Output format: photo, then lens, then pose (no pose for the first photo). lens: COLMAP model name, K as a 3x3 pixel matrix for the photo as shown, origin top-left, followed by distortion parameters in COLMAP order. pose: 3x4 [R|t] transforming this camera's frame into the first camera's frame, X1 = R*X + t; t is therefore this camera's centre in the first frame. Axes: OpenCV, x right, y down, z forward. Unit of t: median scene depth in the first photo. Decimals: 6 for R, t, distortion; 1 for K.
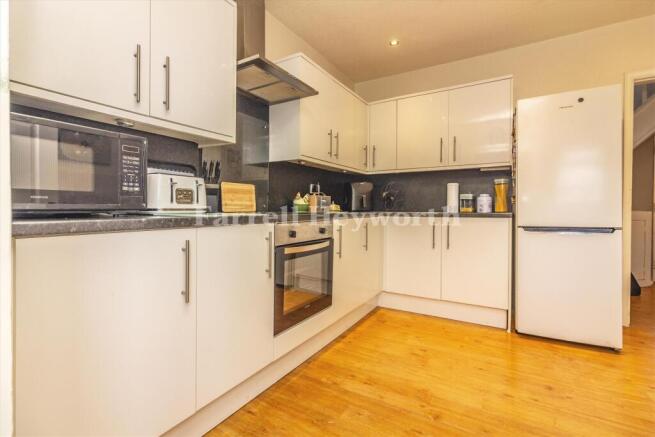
lens RADIAL K [[303.2, 0, 331.2], [0, 303.2, 215.1], [0, 0, 1]] dist [-0.002336, 0.000488]
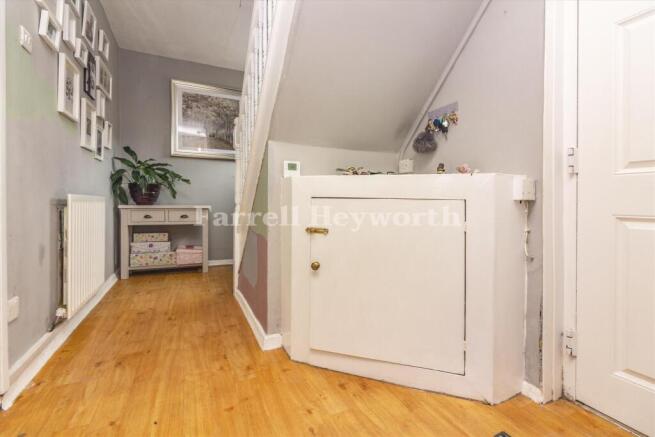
lens RADIAL K [[303.2, 0, 322.2], [0, 303.2, 199.7], [0, 0, 1]] dist [-0.002336, 0.000488]
pose [[-0.816632, -0.007333, 0.577113, -0.628619], [-0.004355, 0.999969, 0.006545, 0.068683], [-0.577143, 0.002831, -0.816638, 1.529092]]
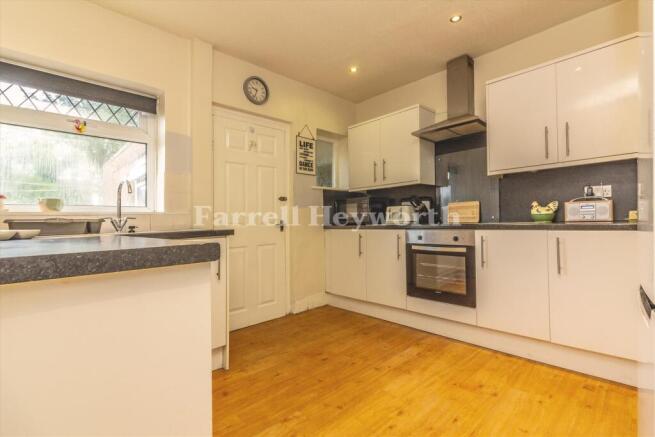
lens RADIAL K [[303.2, 0, 330.2], [0, 303.2, 218.3], [0, 0, 1]] dist [-0.002336, 0.000488]
pose [[-0.267305, -0.008306, -0.963576, 1.448371], [0.000194, 0.999962, -0.008674, -0.022108], [0.963612, -0.002506, -0.267293, 0.950873]]
